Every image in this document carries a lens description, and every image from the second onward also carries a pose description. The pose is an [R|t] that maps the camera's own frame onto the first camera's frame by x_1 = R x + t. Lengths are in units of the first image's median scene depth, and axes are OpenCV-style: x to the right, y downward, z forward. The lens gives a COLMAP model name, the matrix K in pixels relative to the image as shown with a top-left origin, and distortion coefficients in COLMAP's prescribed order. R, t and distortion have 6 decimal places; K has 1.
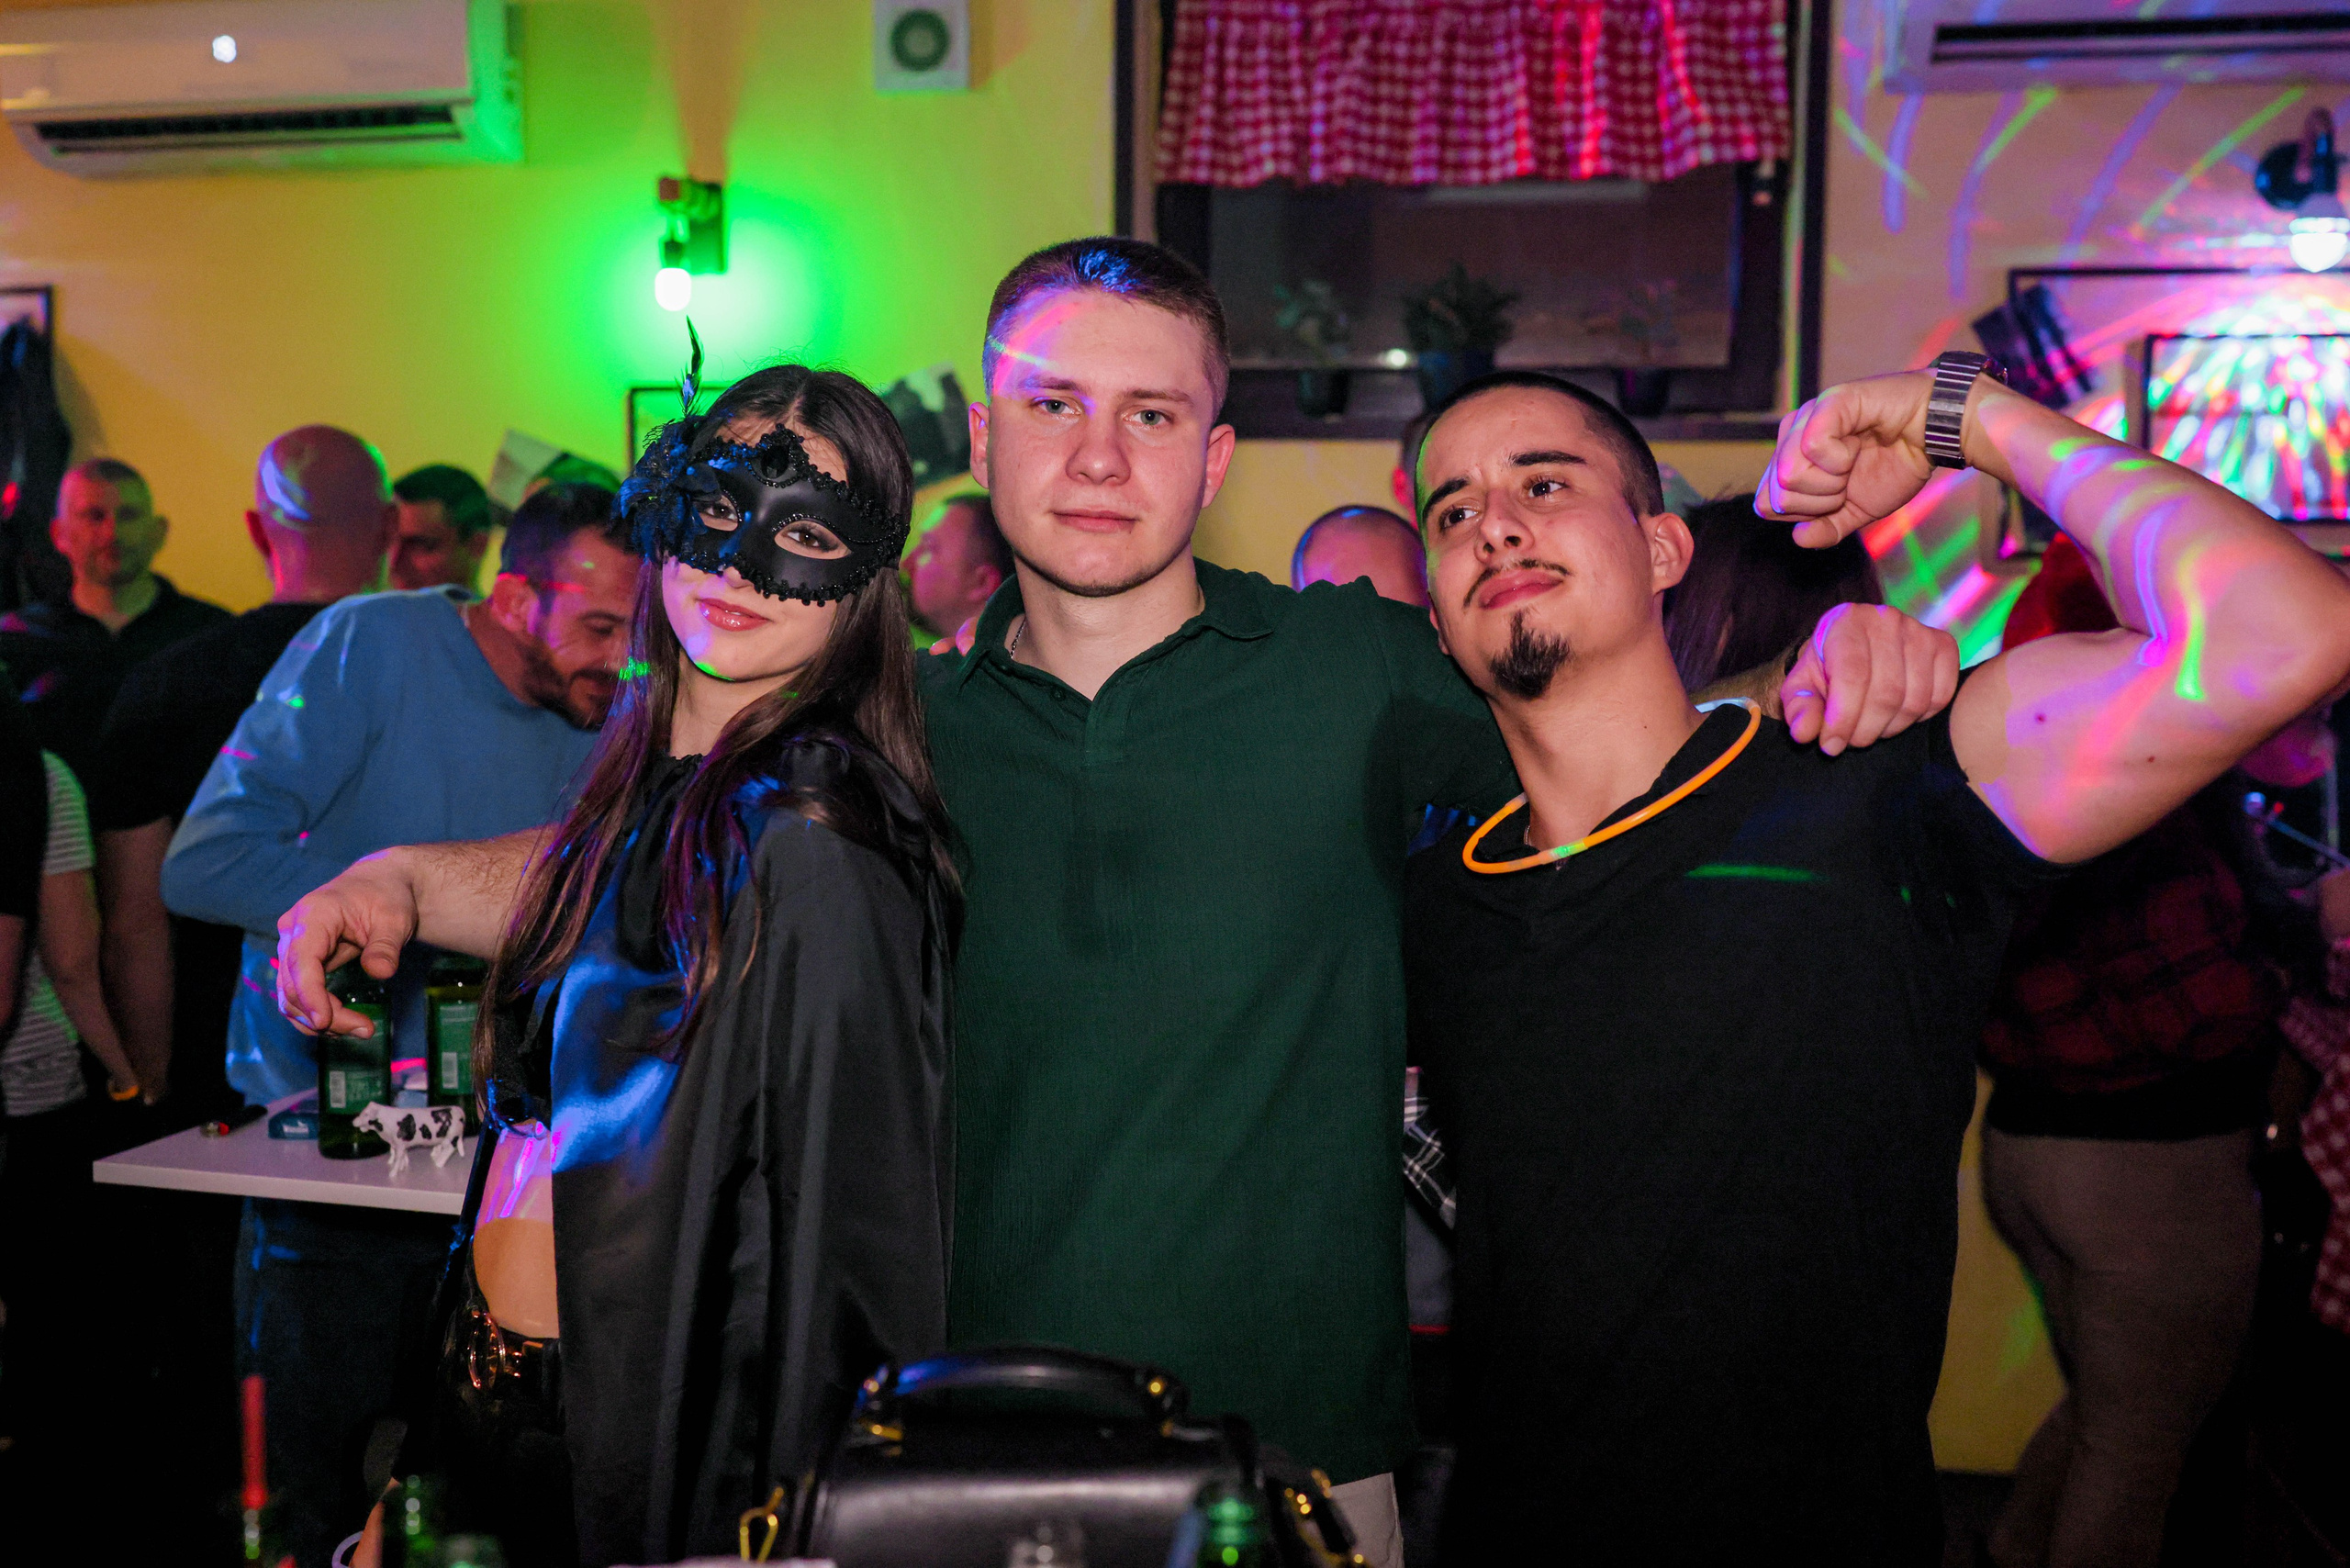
lens RADIAL K [[2209.2, 0, 1166.1], [0, 2209.2, 766.2], [0, 0, 1]] dist [-0.006814, 0.000000]
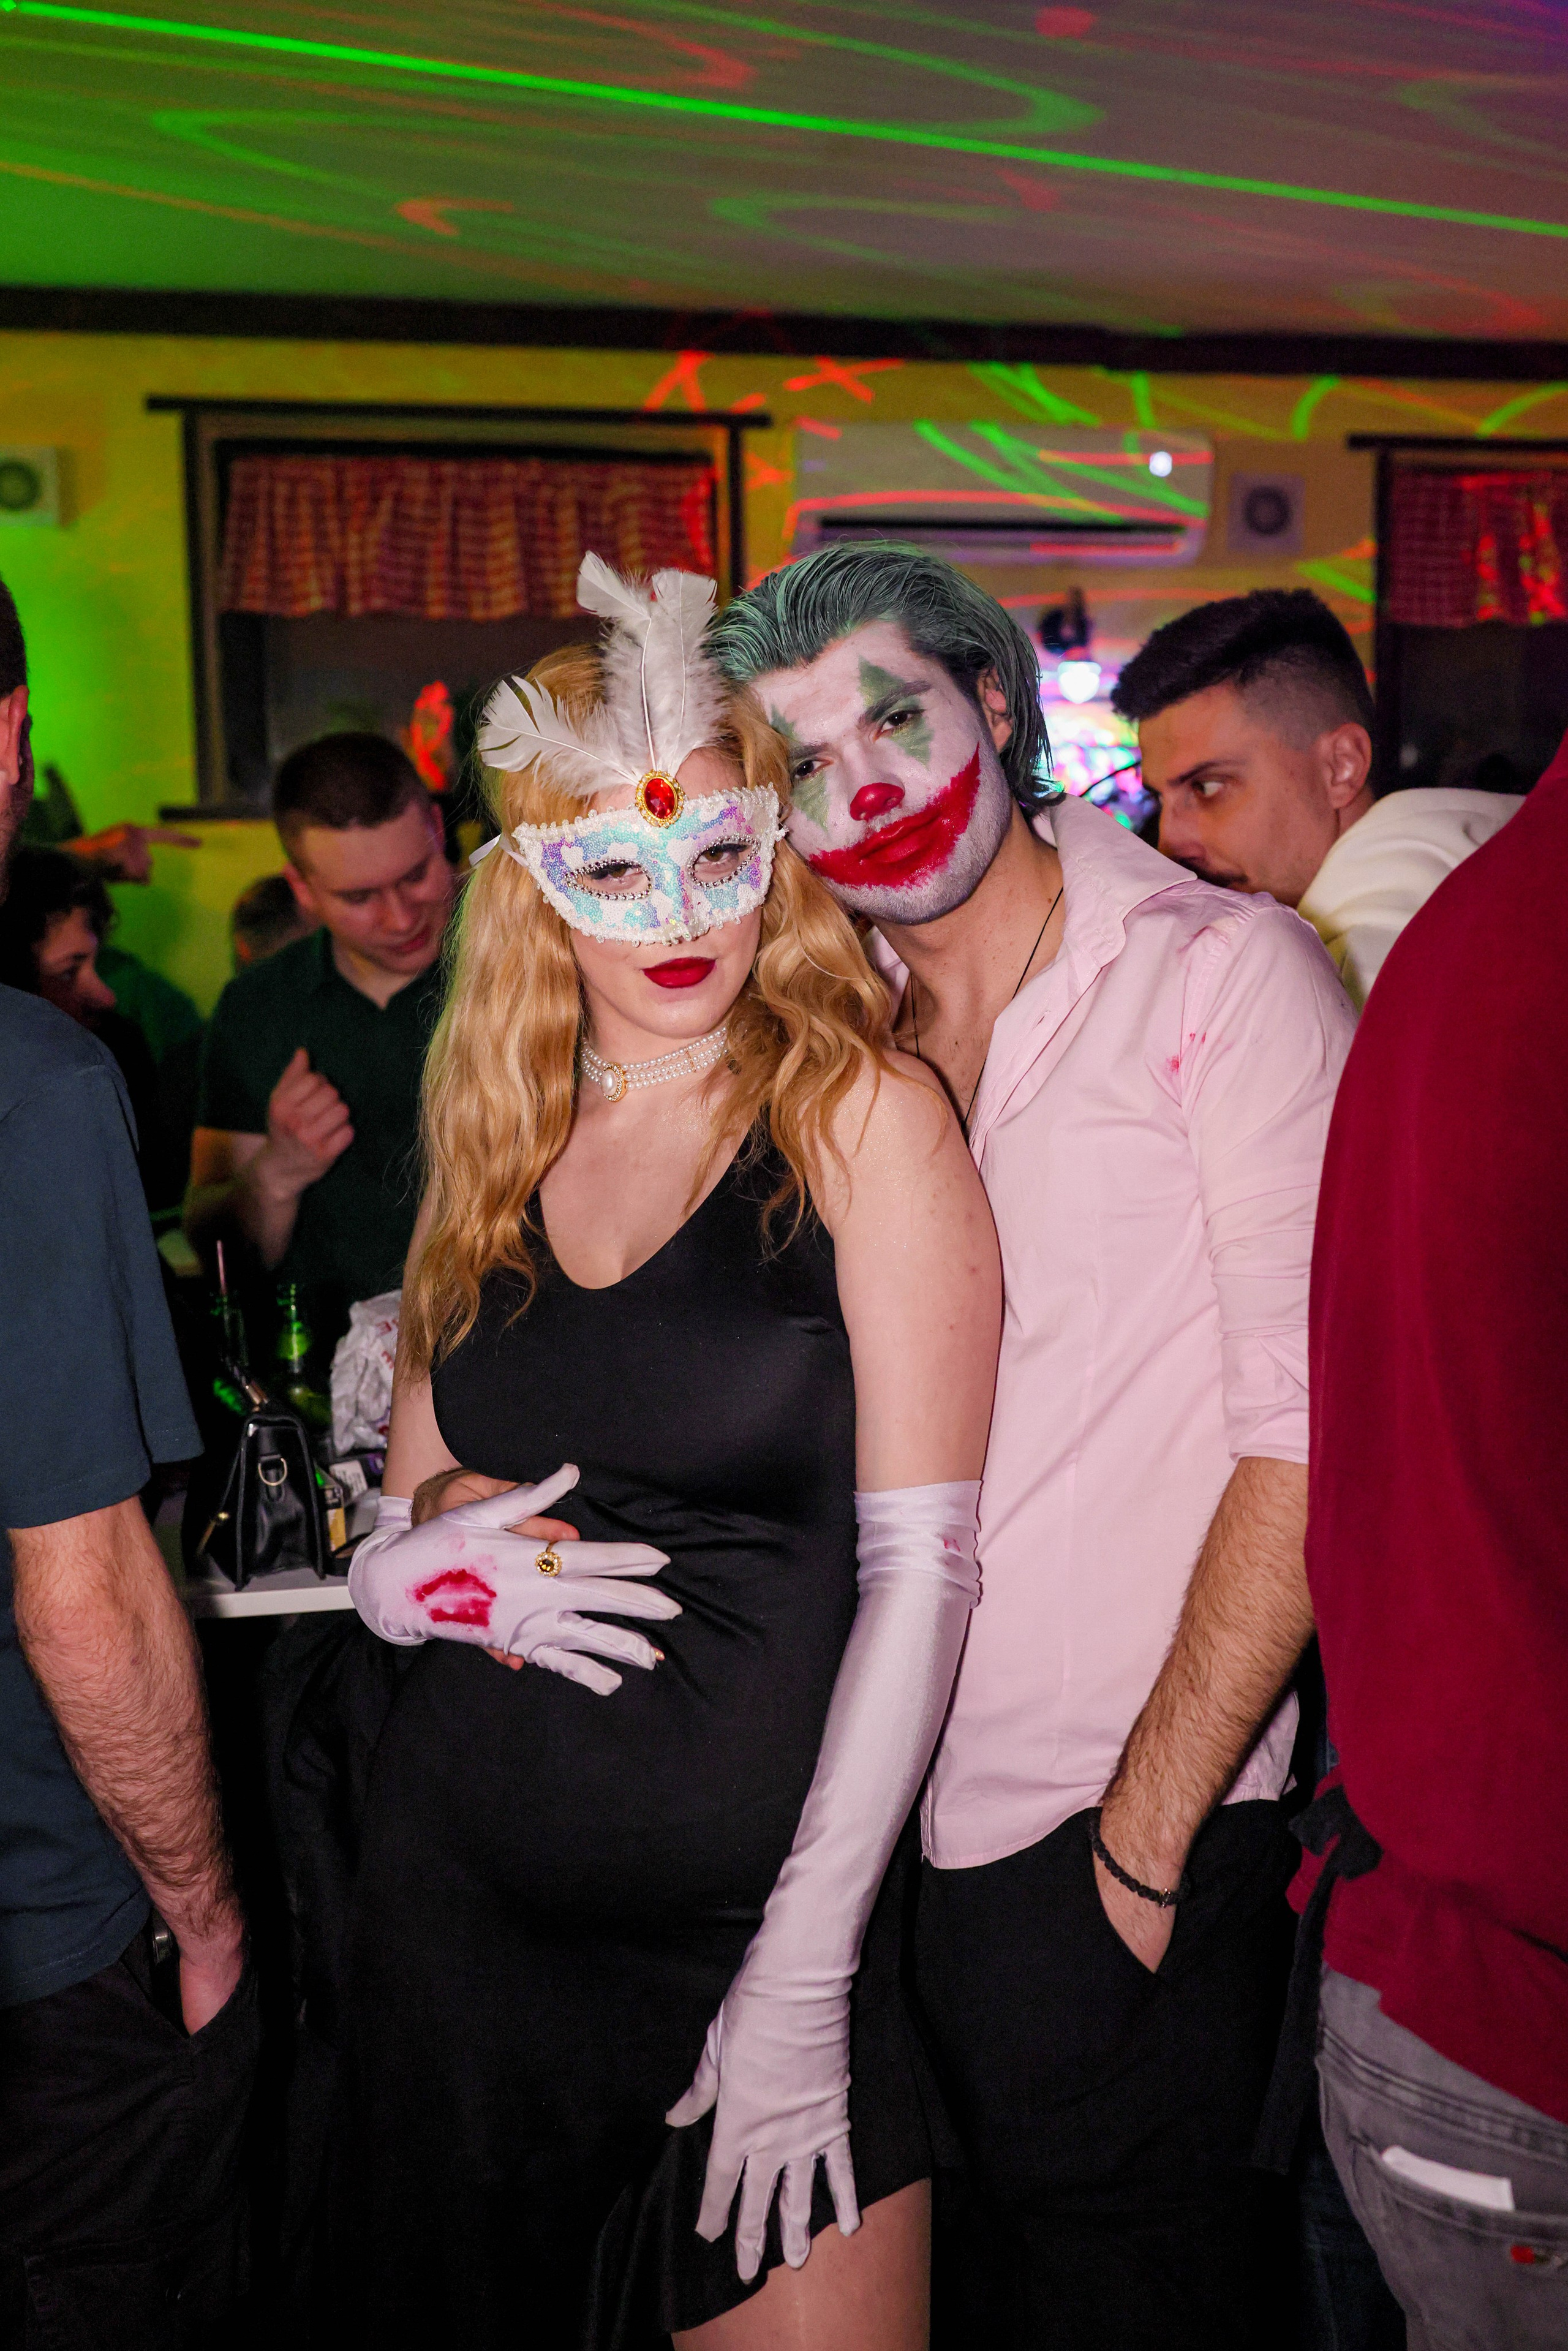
lens RADIAL K [[2209.9, 0, 771.1], [0, 2209.9, 1190.5], [0, 0, 1]] dist [-0.006814, 0.000000]
pose [[0.943350, -0.057038, 0.326859, -0.137234], [0.053223, 0.998370, 0.020612, 0.047996], [-0.327501, -0.002047, 0.944848, -0.259987]]
